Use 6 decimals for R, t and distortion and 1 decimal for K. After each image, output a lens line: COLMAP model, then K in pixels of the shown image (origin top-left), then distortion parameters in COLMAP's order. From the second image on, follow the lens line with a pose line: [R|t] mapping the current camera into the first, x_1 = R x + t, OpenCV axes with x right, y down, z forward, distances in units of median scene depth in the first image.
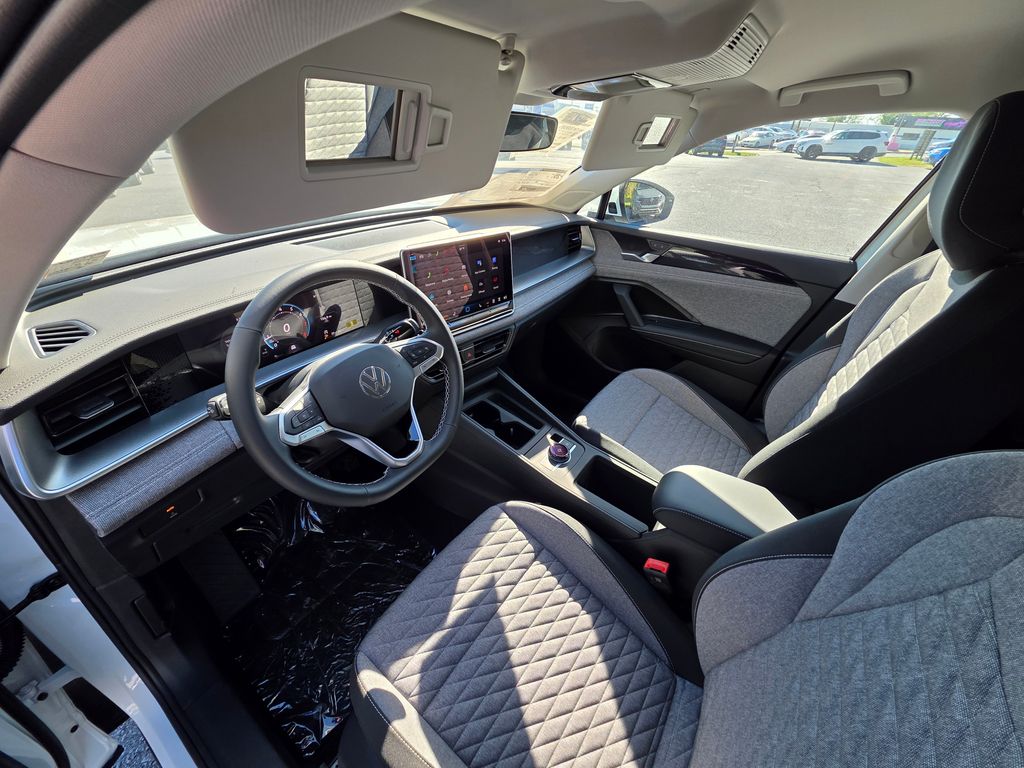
lens RADIAL K [[415.2, 0, 512.0], [0, 415.2, 384.0], [0, 0, 1]] dist [0.001871, -0.000062]
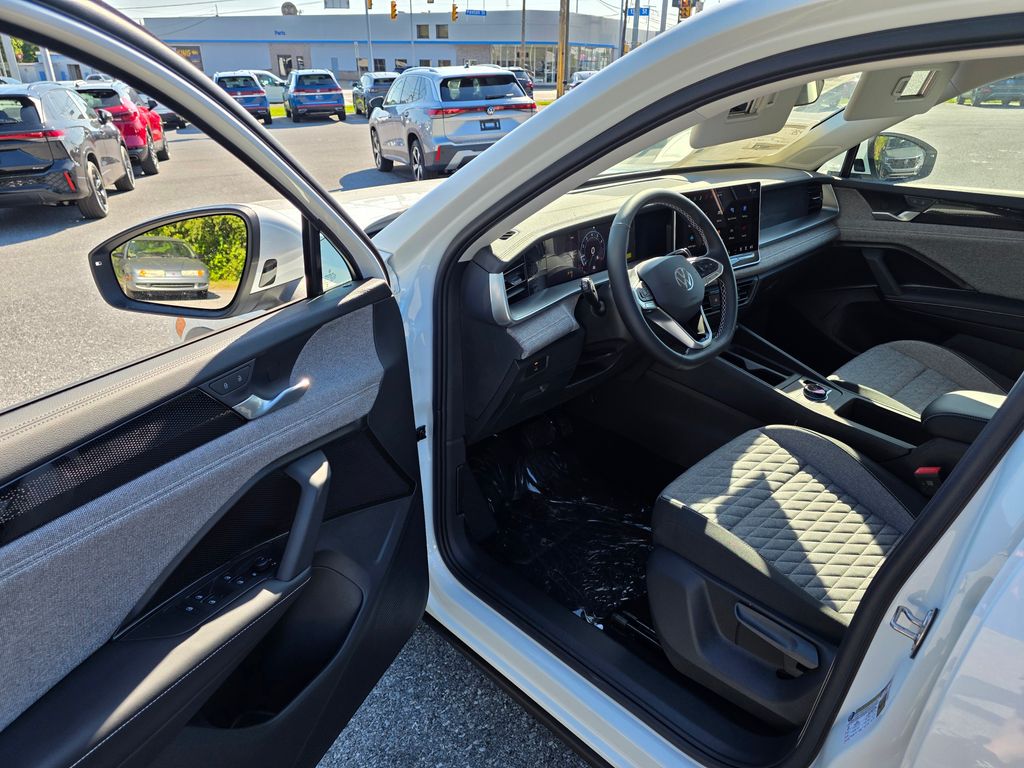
lens RADIAL K [[710.1, 0, 512.0], [0, 710.1, 384.0], [0, 0, 1]] dist [0.054999, -0.050649]
pose [[0.983966, 0.026685, -0.176351, -0.273990], [-0.053349, 0.987512, -0.148237, 0.405930], [0.170193, 0.155269, 0.973101, -0.722162]]
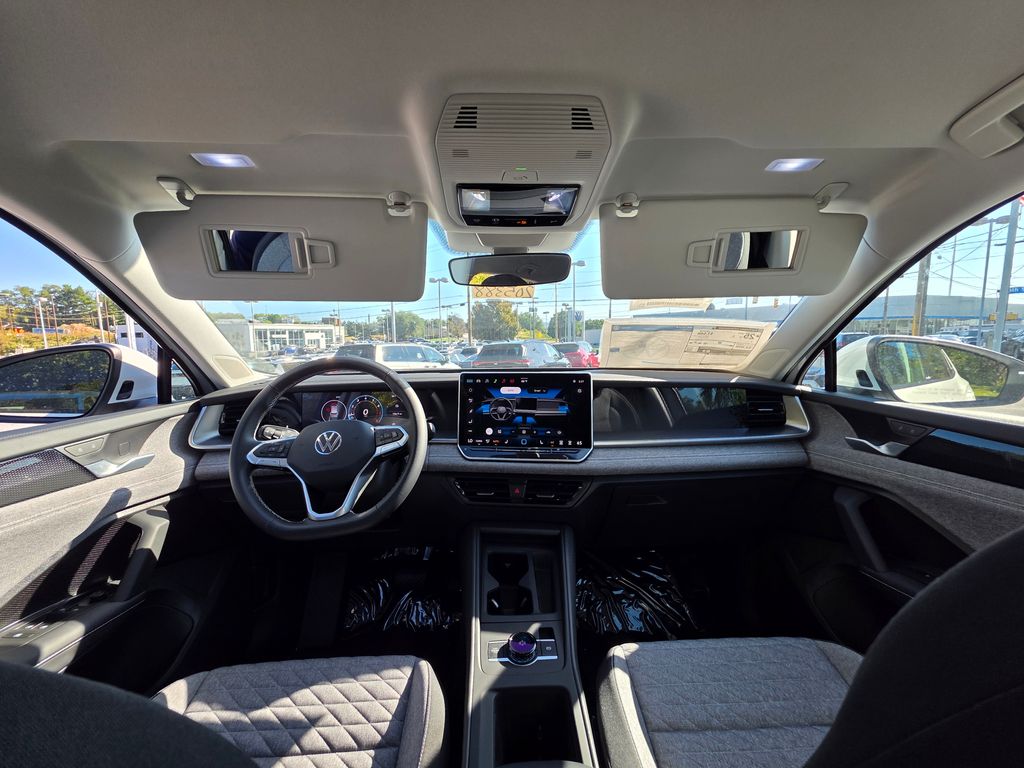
lens RADIAL K [[415.2, 0, 512.0], [0, 415.2, 384.0], [0, 0, 1]] dist [0.001871, -0.000062]
pose [[0.607178, 0.030811, -0.793968, 0.600845], [-0.392939, 0.880149, -0.266340, -0.030417], [0.690604, 0.473696, 0.546514, 0.365914]]
